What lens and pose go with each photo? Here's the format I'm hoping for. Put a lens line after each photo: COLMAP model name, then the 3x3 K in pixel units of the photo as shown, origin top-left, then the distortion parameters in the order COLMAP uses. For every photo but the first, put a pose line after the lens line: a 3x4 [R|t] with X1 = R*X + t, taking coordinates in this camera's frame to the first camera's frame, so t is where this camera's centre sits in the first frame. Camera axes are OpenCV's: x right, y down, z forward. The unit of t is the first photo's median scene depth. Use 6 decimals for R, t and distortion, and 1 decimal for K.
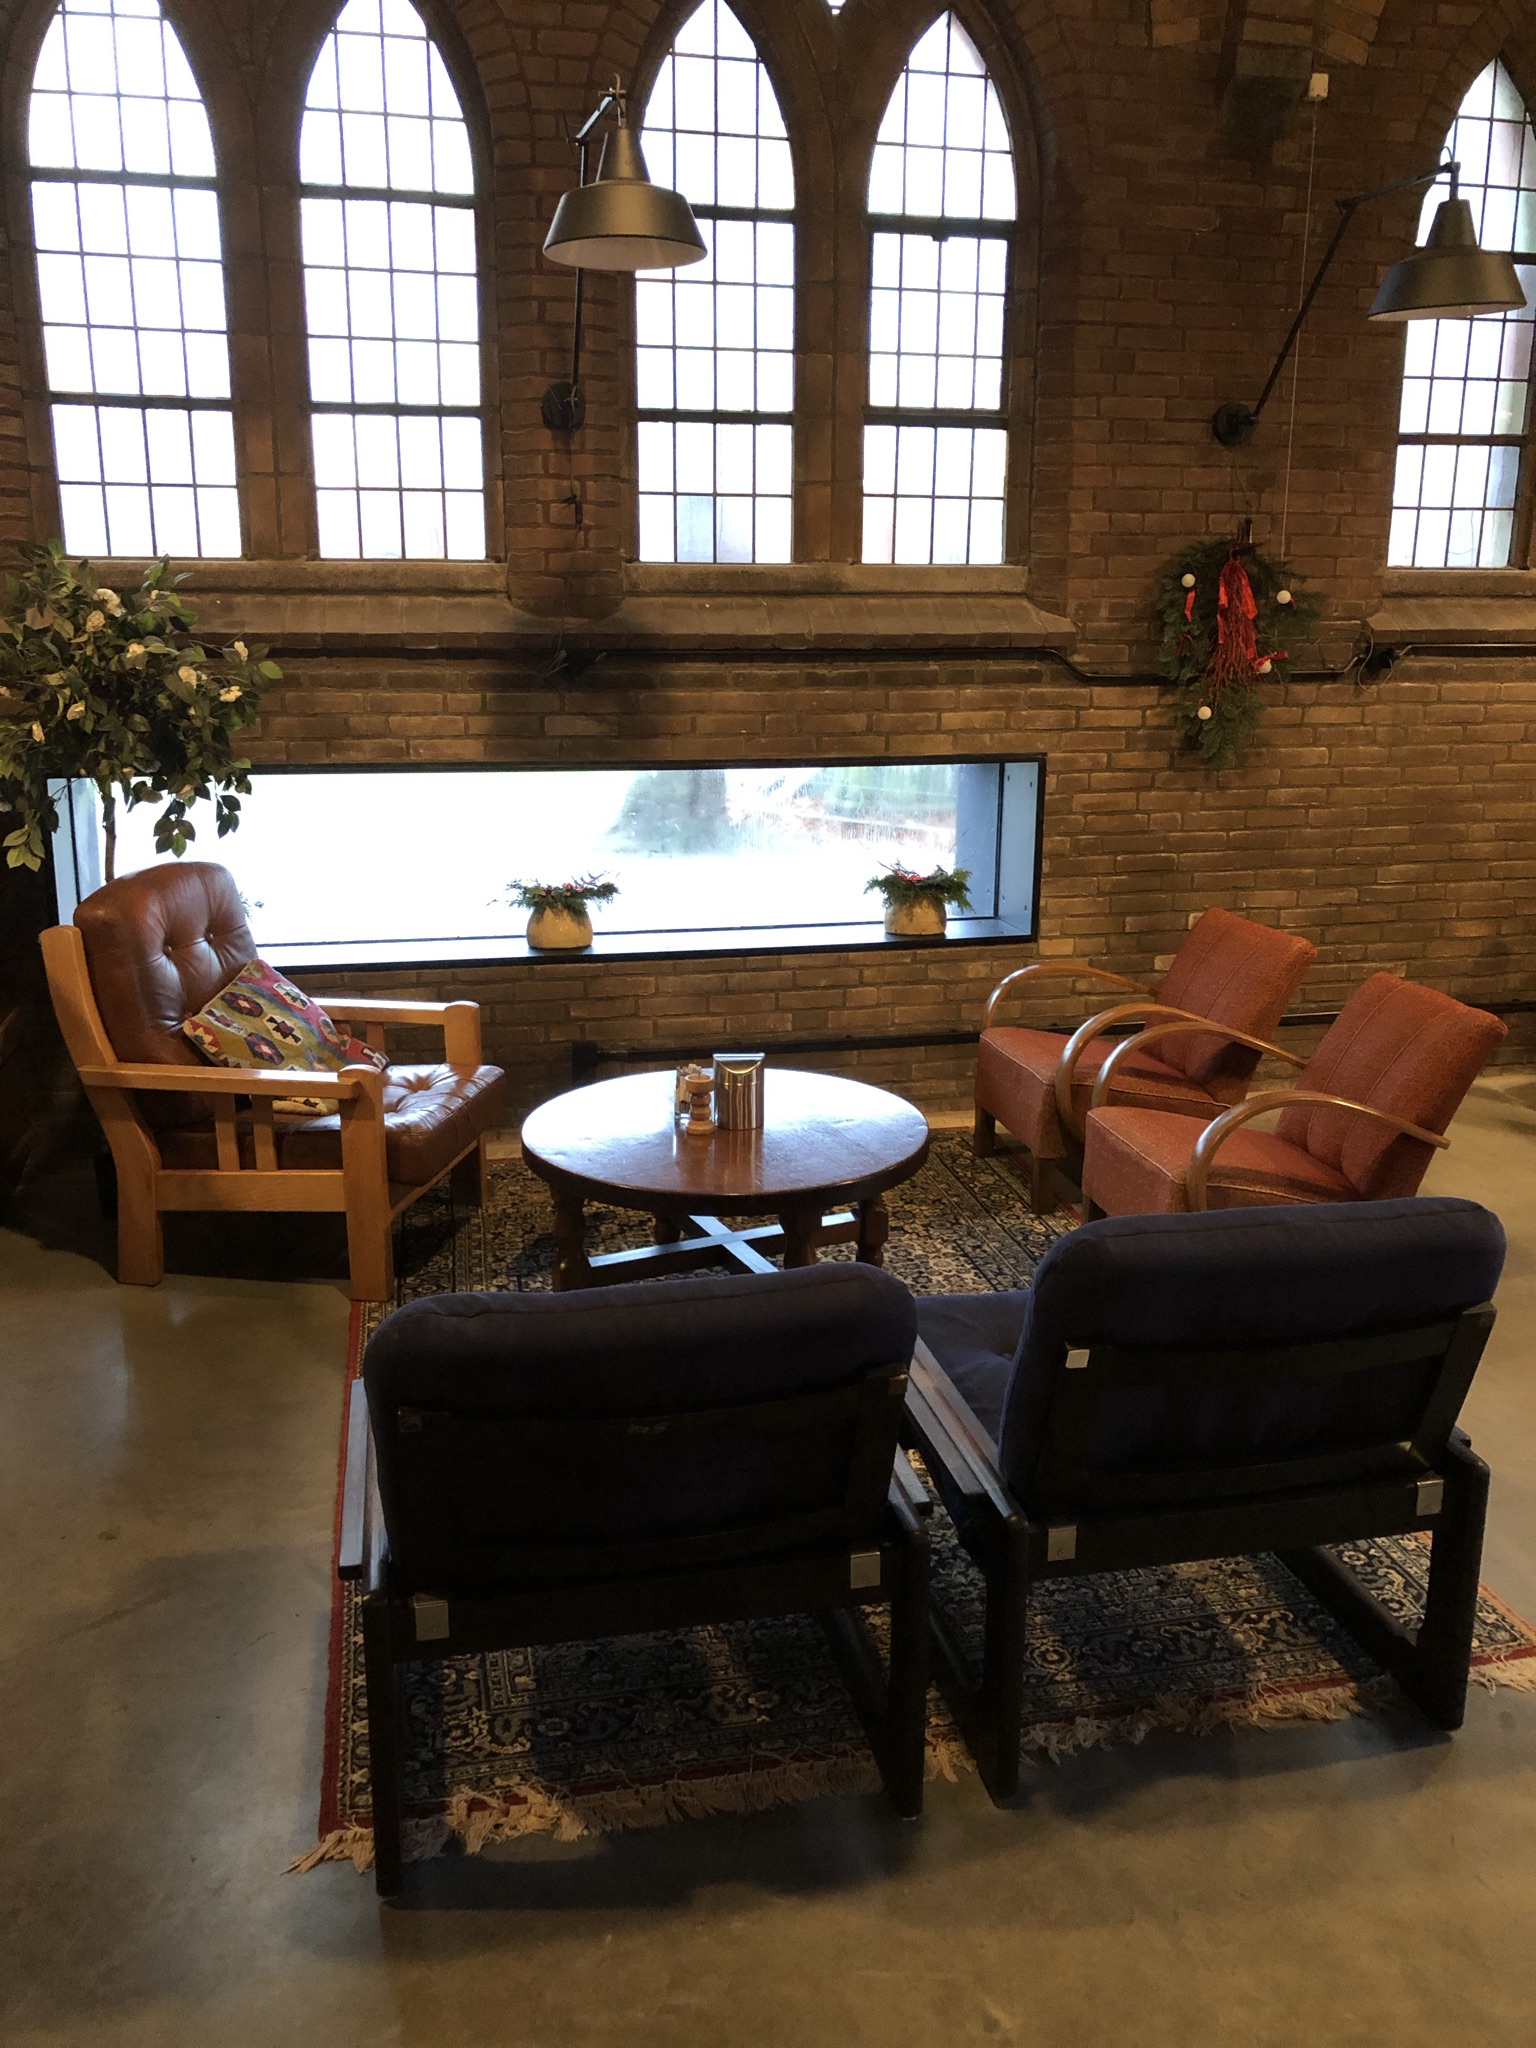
lens RADIAL K [[1697.6, 0, 770.2], [0, 1697.6, 1006.1], [0, 0, 1]] dist [0.018396, -0.013832]
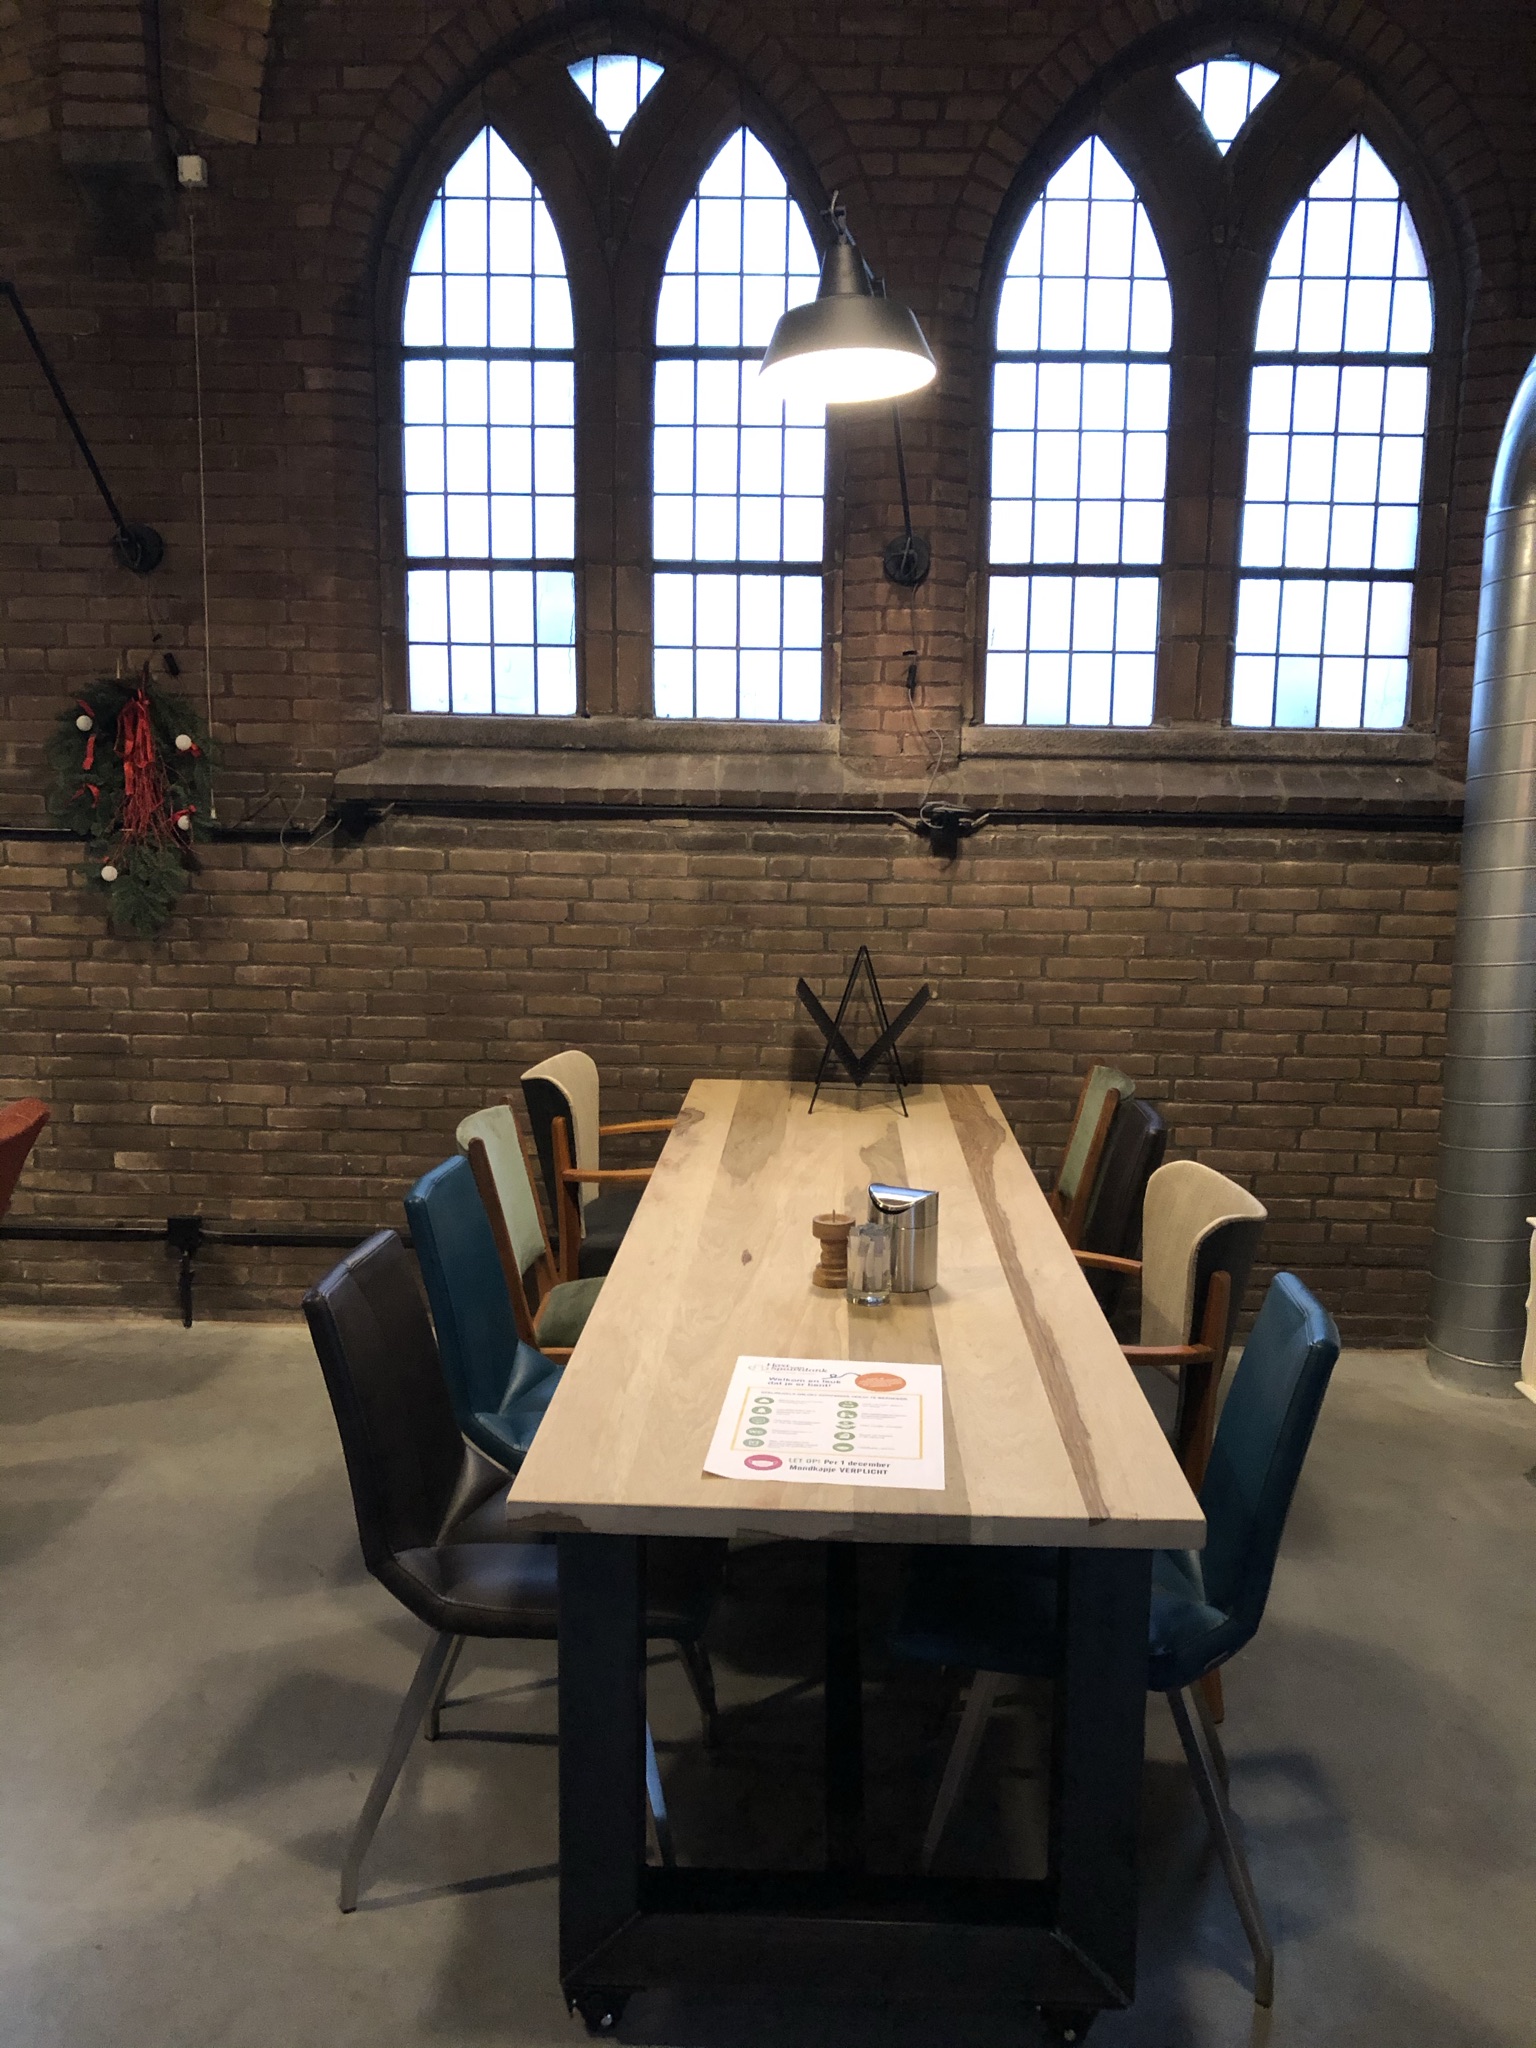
lens RADIAL K [[1821.6, 0, 761.1], [0, 1821.6, 1035.1], [0, 0, 1]] dist [0.012827, 0.024682]
pose [[0.965836, 0.050793, -0.254130, 0.753399], [-0.072554, 0.994388, -0.076998, -0.039754], [0.248792, 0.092806, 0.964100, 0.178449]]
